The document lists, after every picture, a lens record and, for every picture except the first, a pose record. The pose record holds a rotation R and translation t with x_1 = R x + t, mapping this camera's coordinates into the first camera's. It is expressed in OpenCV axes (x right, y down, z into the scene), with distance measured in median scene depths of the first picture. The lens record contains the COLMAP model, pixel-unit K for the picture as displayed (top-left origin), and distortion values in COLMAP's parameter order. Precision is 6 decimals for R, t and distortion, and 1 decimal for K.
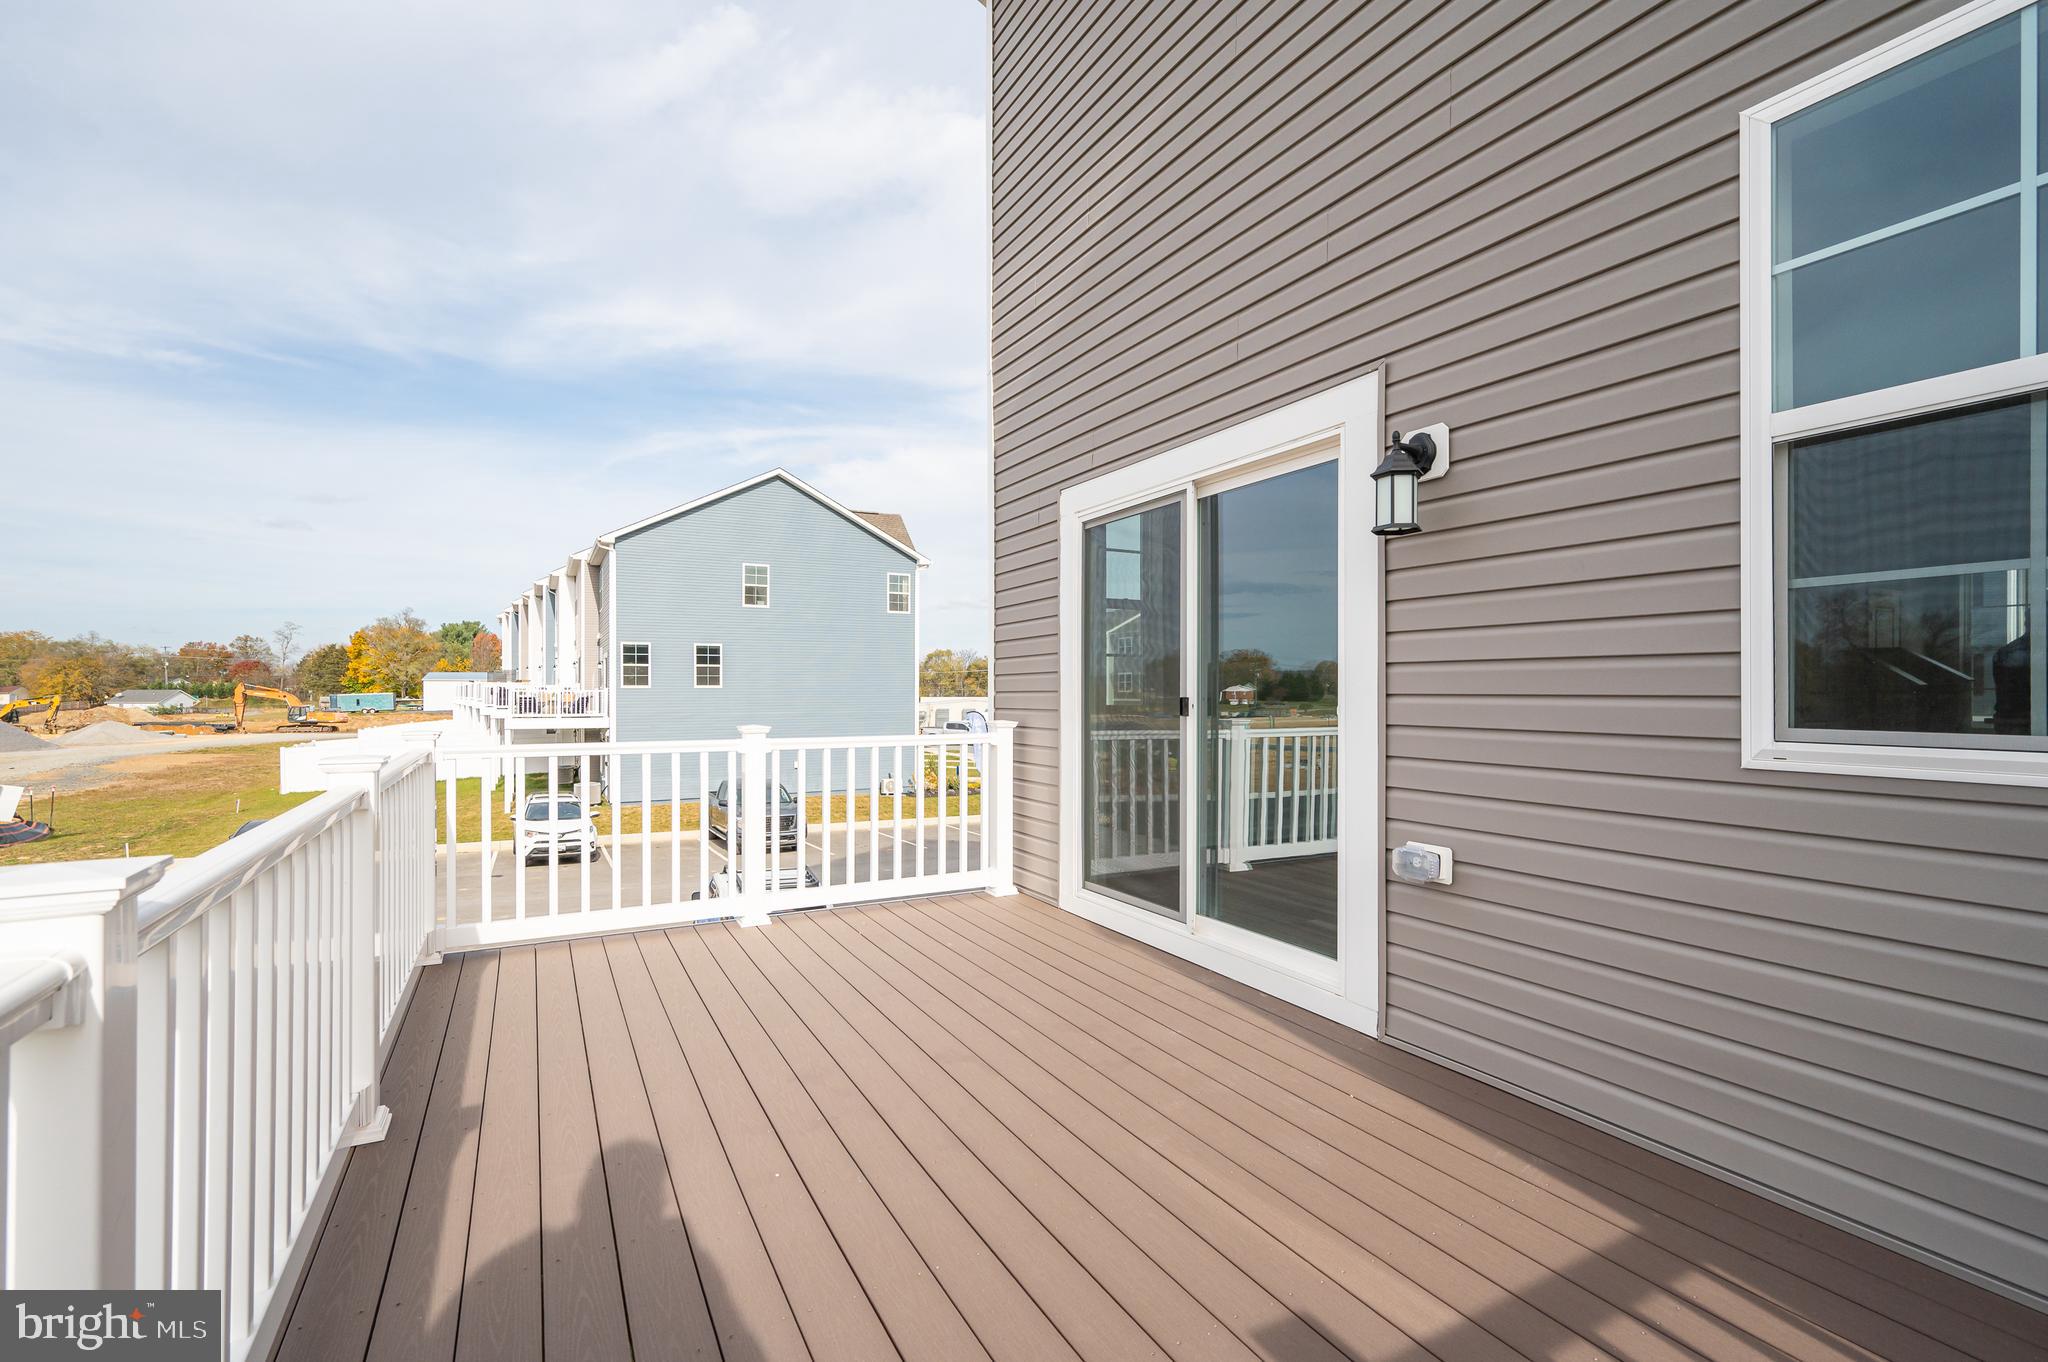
lens RADIAL K [[909.6, 0, 1020.3], [0, 909.6, 680.5], [0, 0, 1]] dist [-0.007432, -0.000527]
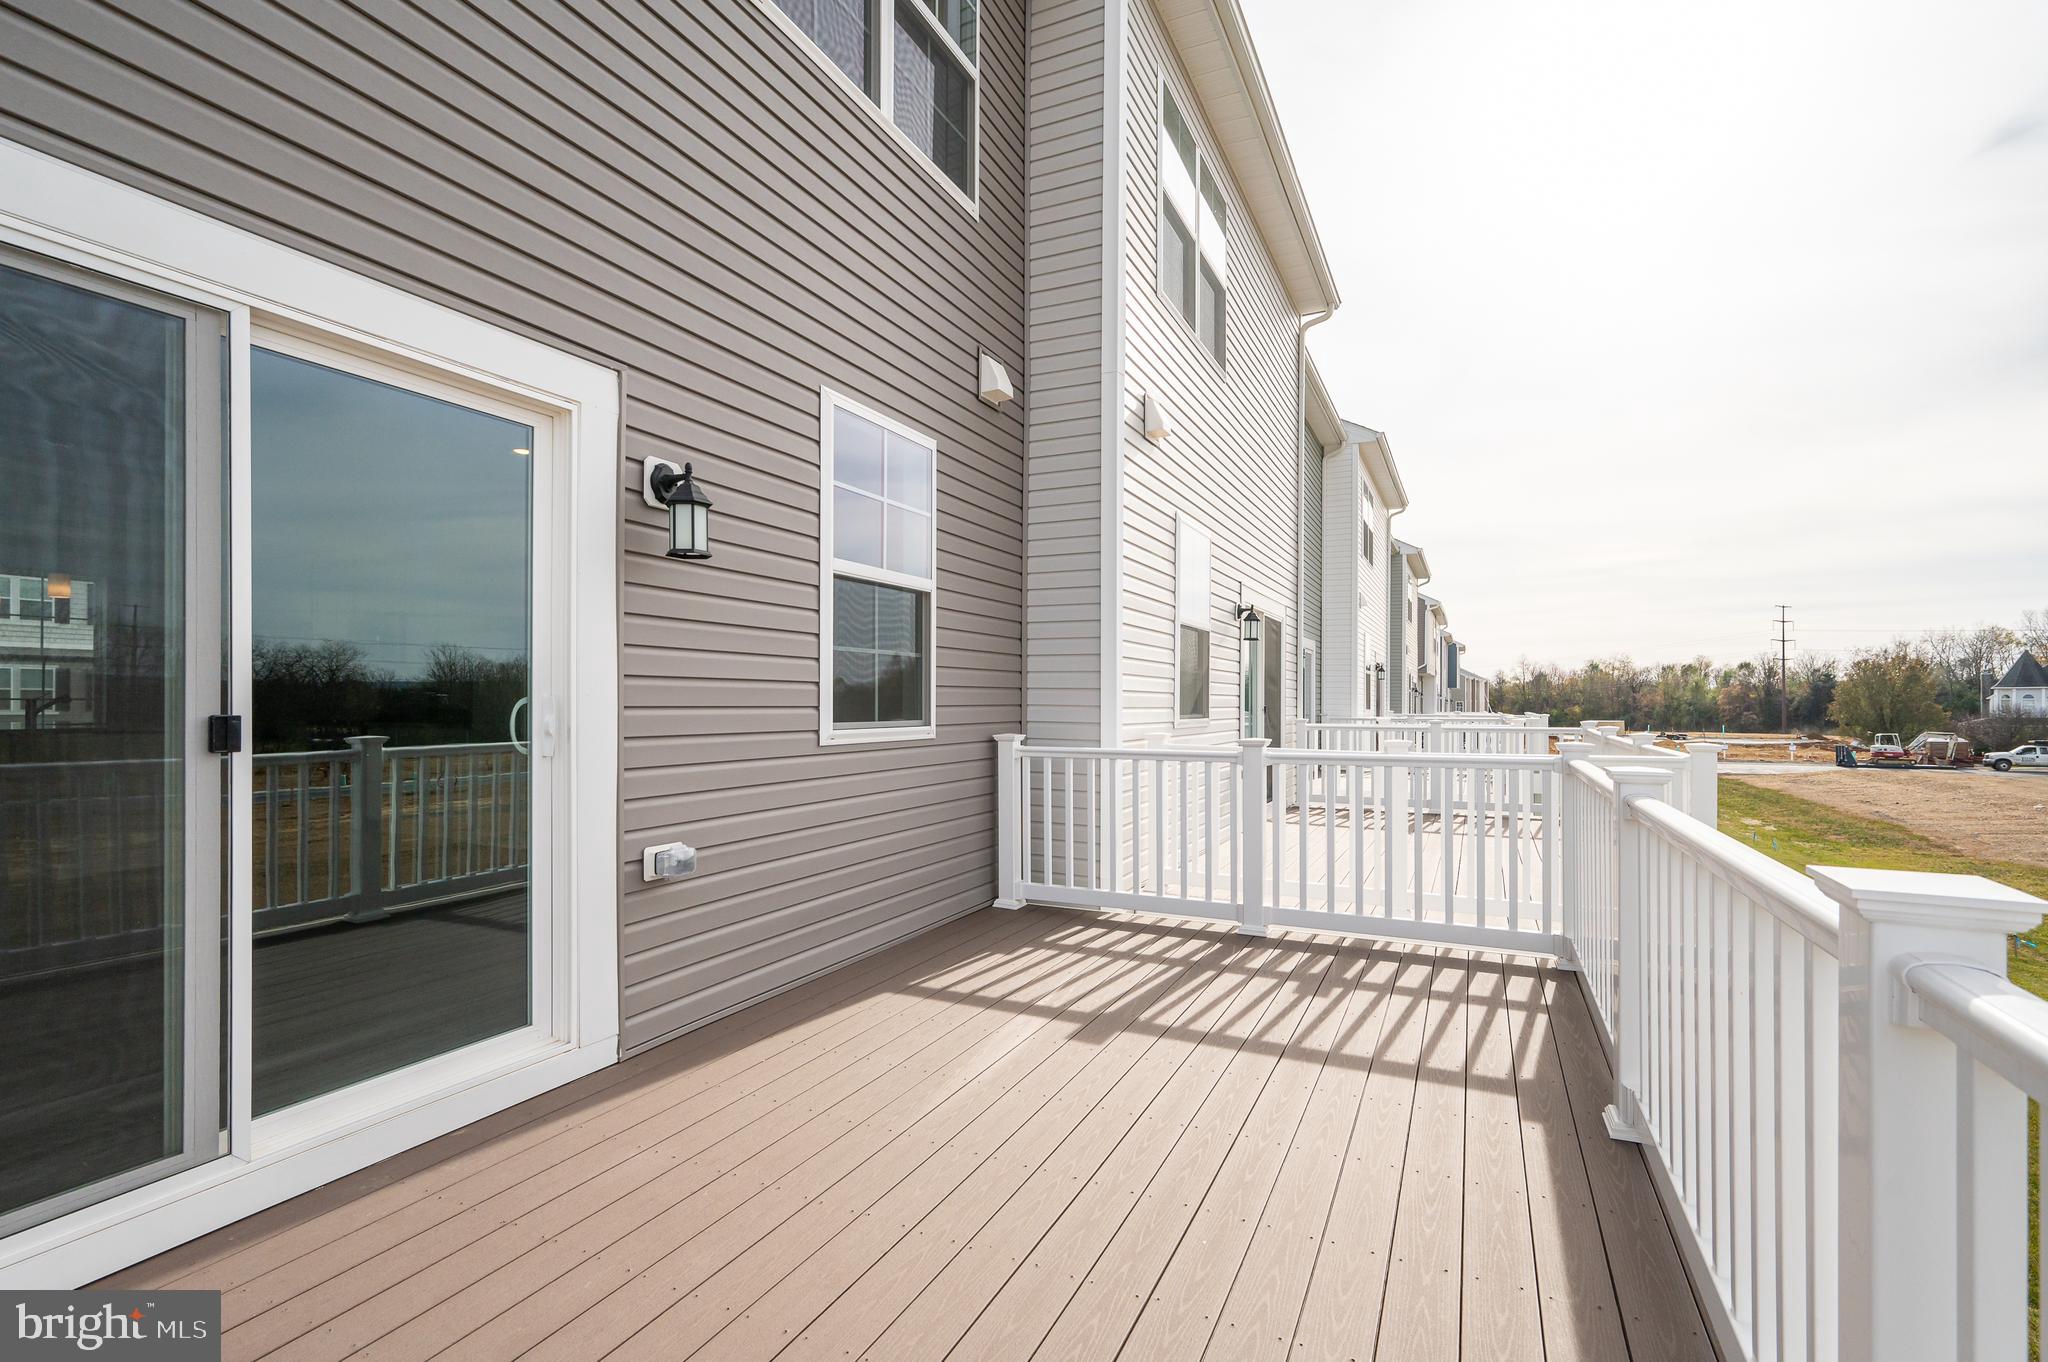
lens RADIAL K [[909.6, 0, 1032.0], [0, 909.6, 690.8], [0, 0, 1]] dist [-0.007432, -0.000527]
pose [[-0.589265, 0.011094, 0.807864, -0.928660], [-0.009576, 0.999740, -0.020714, 0.019176], [-0.807883, -0.019942, -0.589005, 1.733504]]
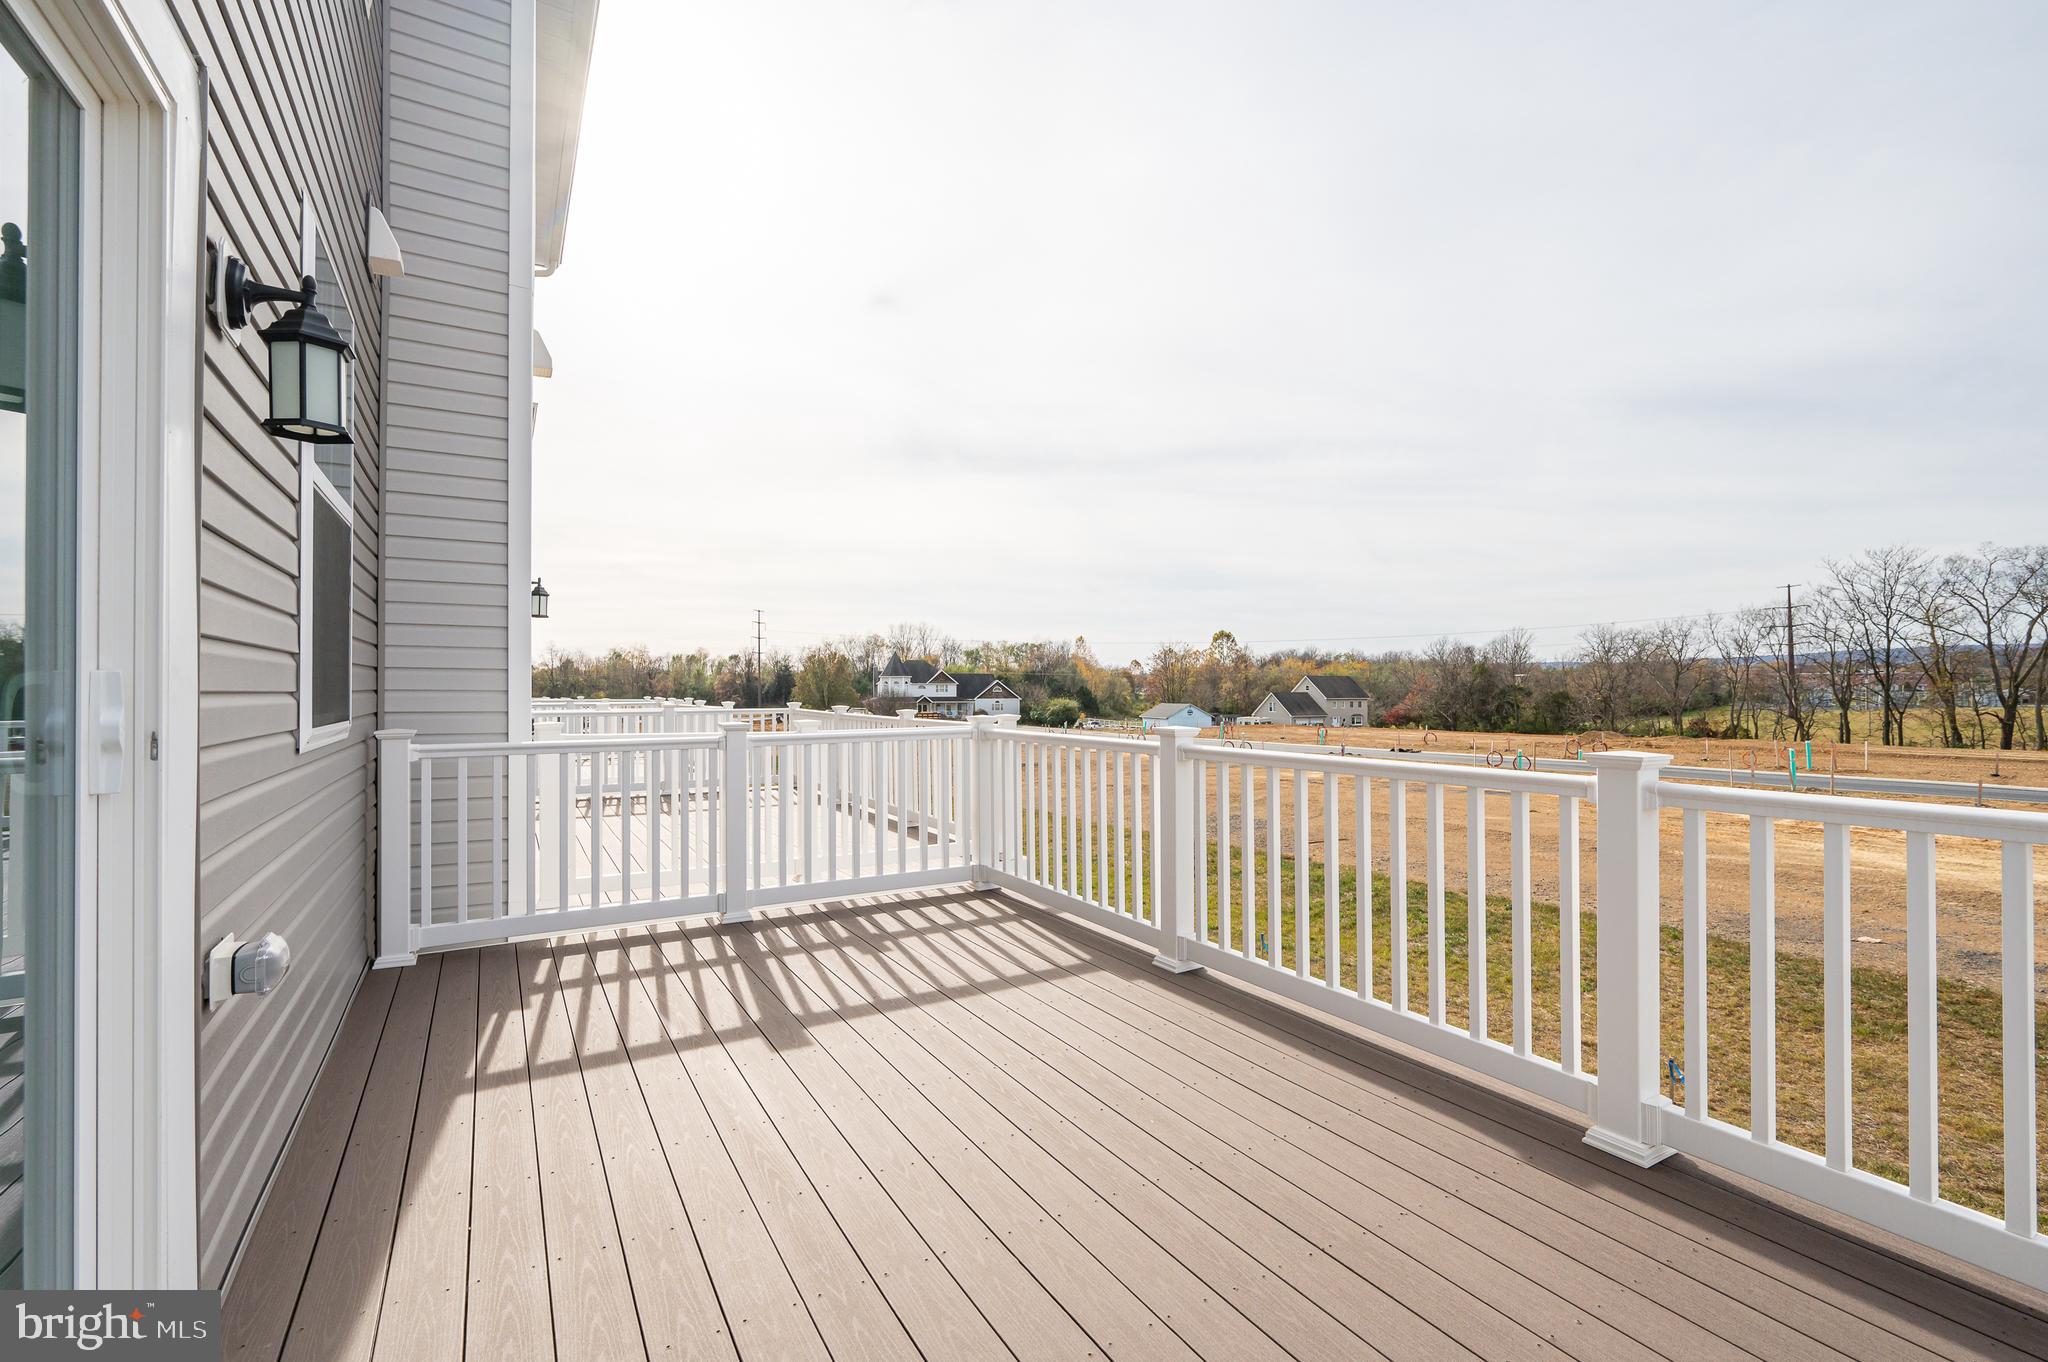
lens RADIAL K [[909.6, 0, 1014.0], [0, 909.6, 687.8], [0, 0, 1]] dist [-0.007432, -0.000527]
pose [[-0.999311, 0.004007, -0.036899, -0.064897], [0.004417, 0.999929, -0.011045, 0.028134], [0.036852, -0.011200, -0.999258, 2.176996]]
